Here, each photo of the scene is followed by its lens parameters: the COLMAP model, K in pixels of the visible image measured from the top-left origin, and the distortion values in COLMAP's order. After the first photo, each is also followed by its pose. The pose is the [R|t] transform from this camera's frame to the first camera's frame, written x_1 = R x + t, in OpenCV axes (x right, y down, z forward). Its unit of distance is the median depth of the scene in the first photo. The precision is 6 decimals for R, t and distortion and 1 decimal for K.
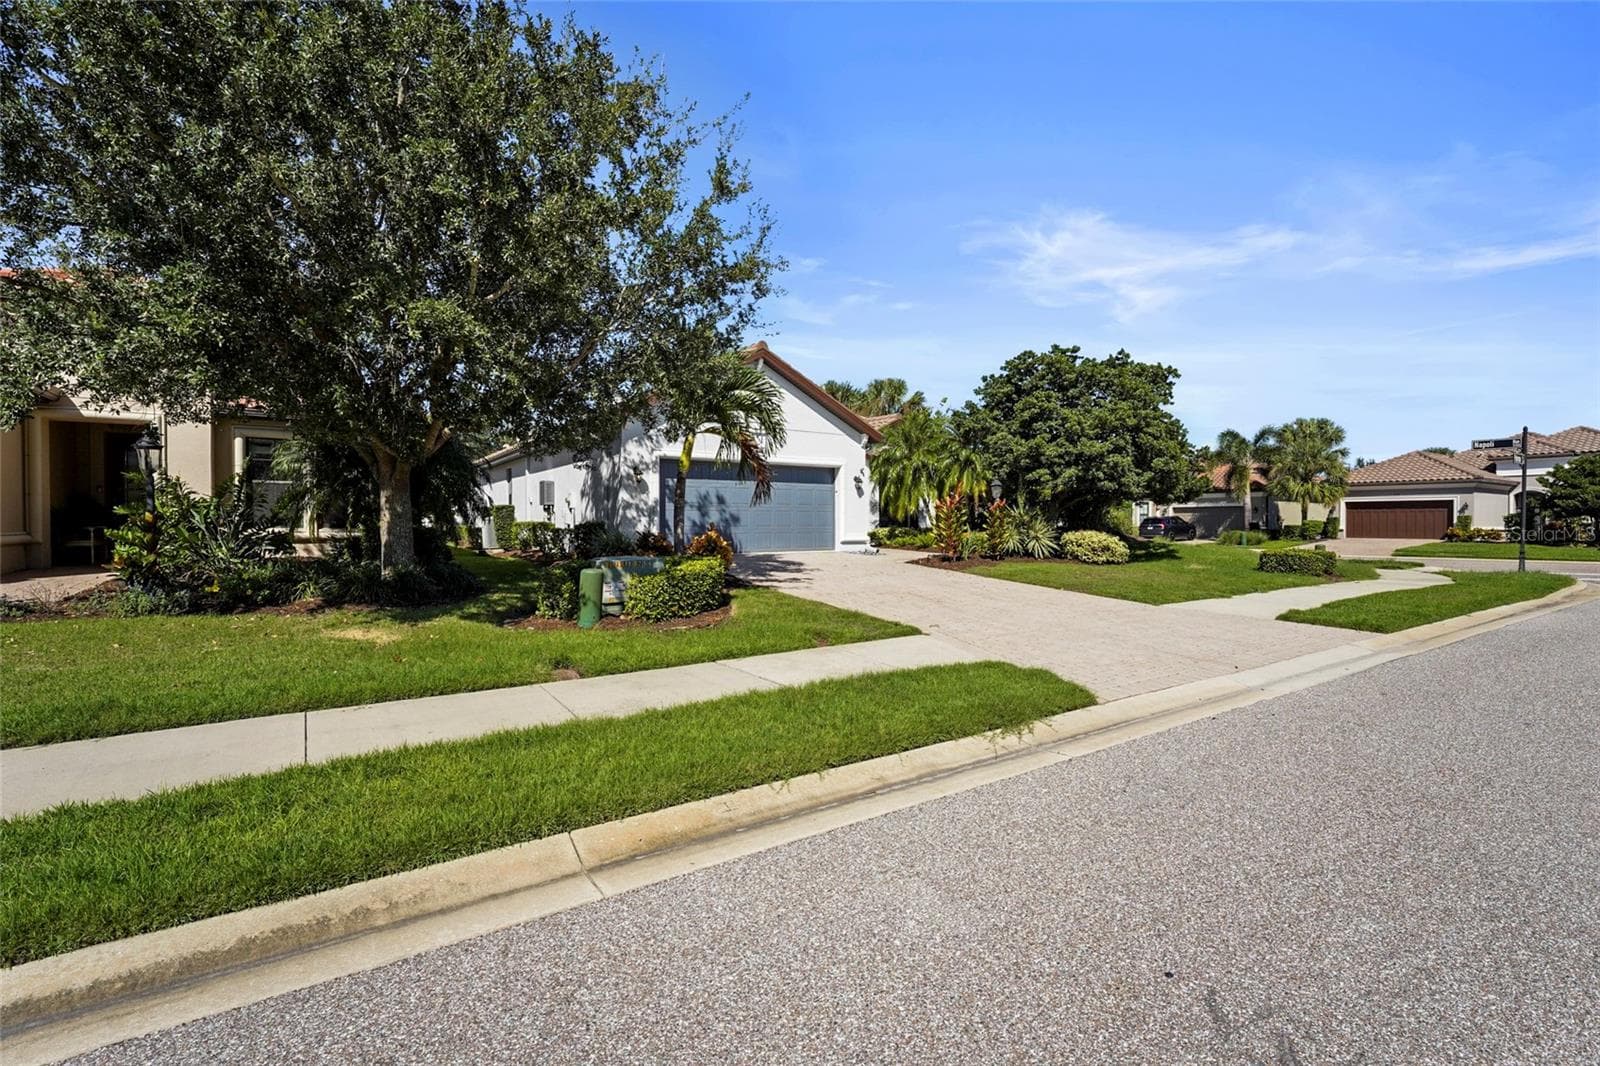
lens RADIAL K [[706.6, 0, 800.0], [0, 706.6, 533.0], [0, 0, 1]] dist [-0.000991, -0.000642]
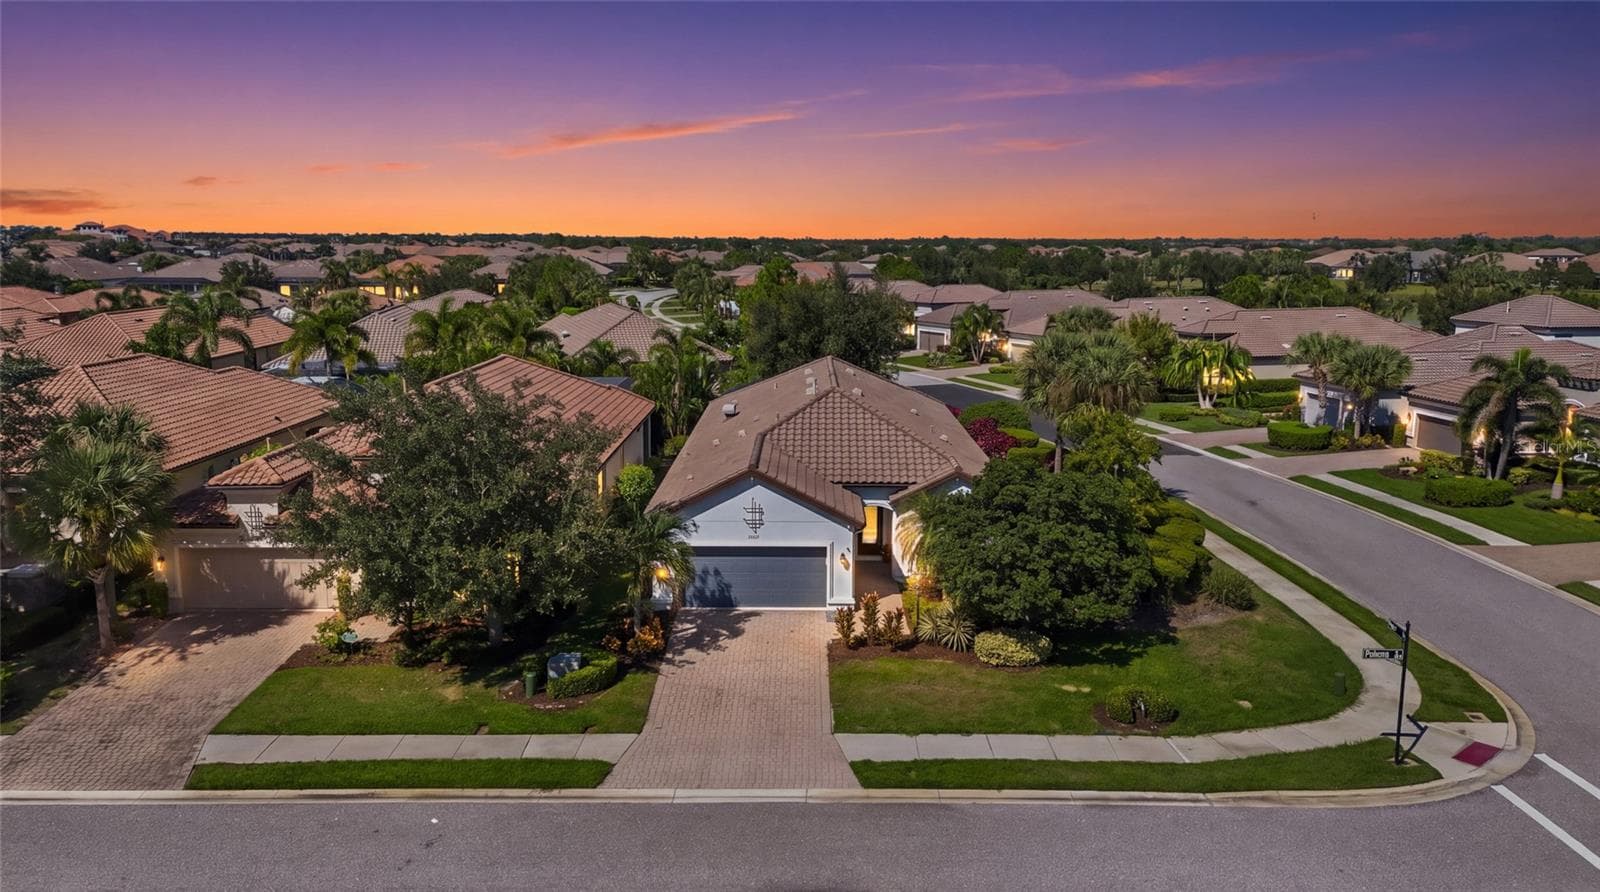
lens RADIAL K [[1175.8, 0, 800.0], [0, 1175.8, 446.0], [0, 0, 1]] dist [0.049436, -0.000869]
pose [[0.832526, 0.096896, -0.545446, 1.134265], [-0.012434, 0.987605, 0.156465, -0.596192], [0.553847, -0.123479, 0.823412, -0.730767]]
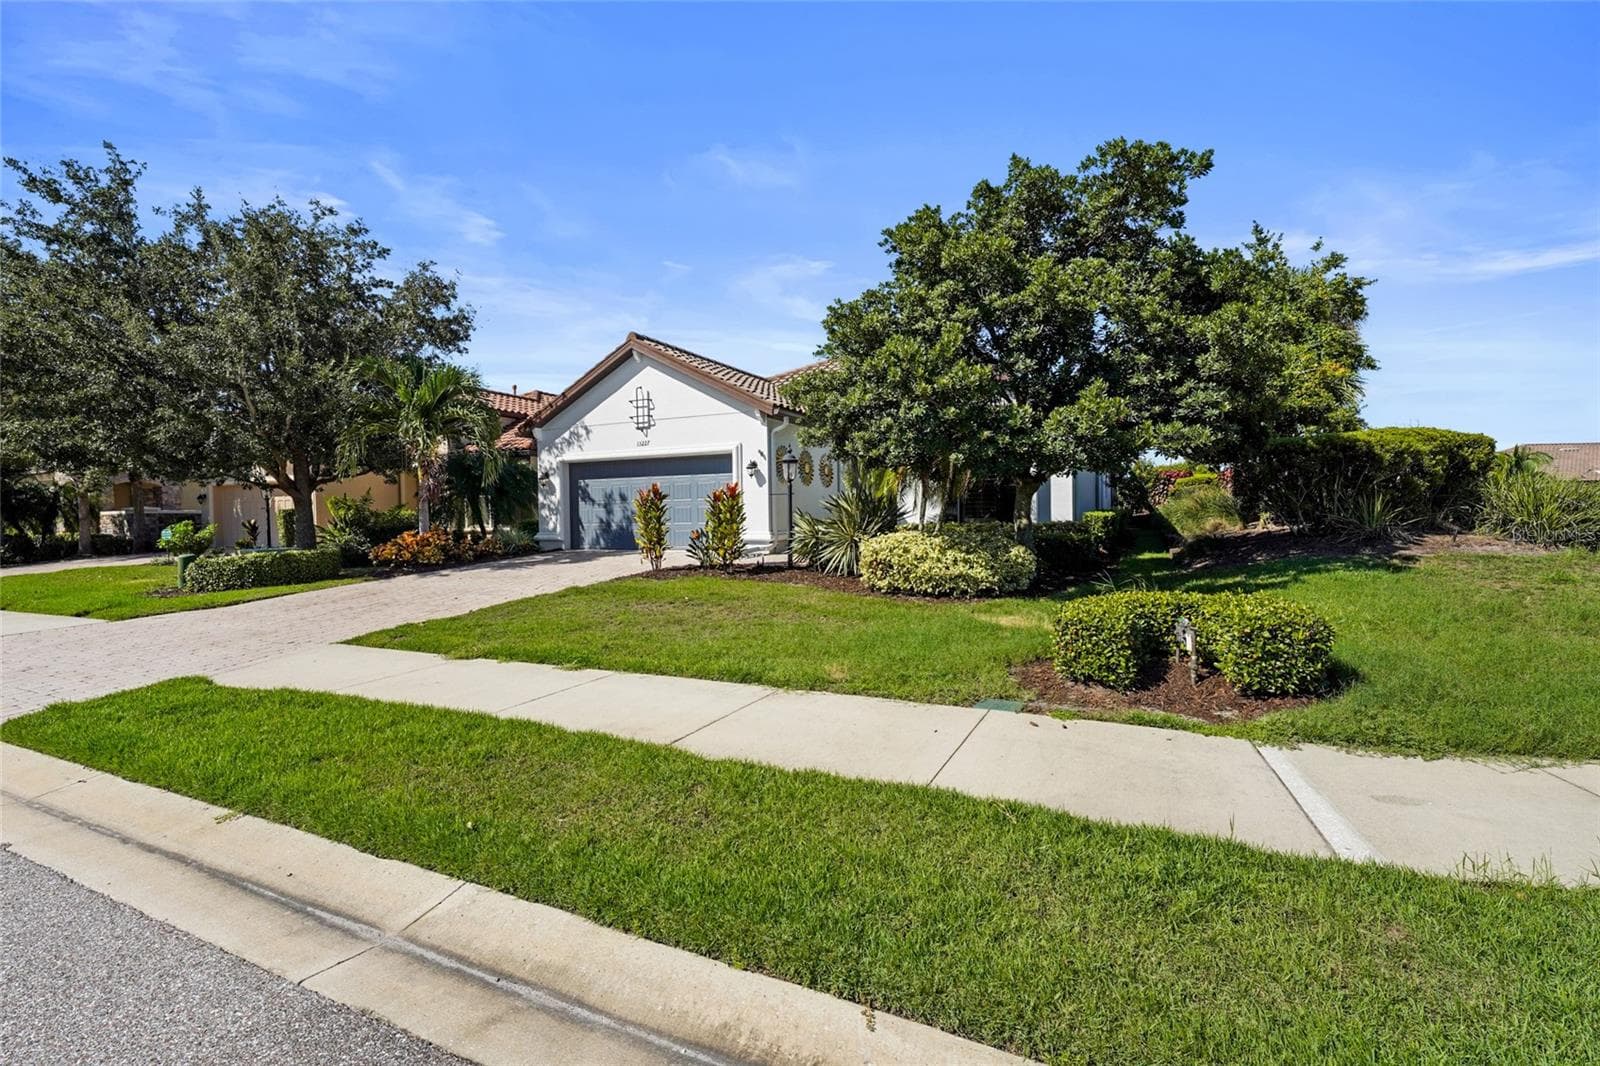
lens RADIAL K [[706.6, 0, 800.0], [0, 706.6, 533.0], [0, 0, 1]] dist [-0.000991, -0.000642]
pose [[0.506756, 0.012639, -0.861997, 0.810389], [0.002755, 0.999864, 0.016281, -0.010154], [0.862085, -0.010625, 0.506652, 0.632178]]
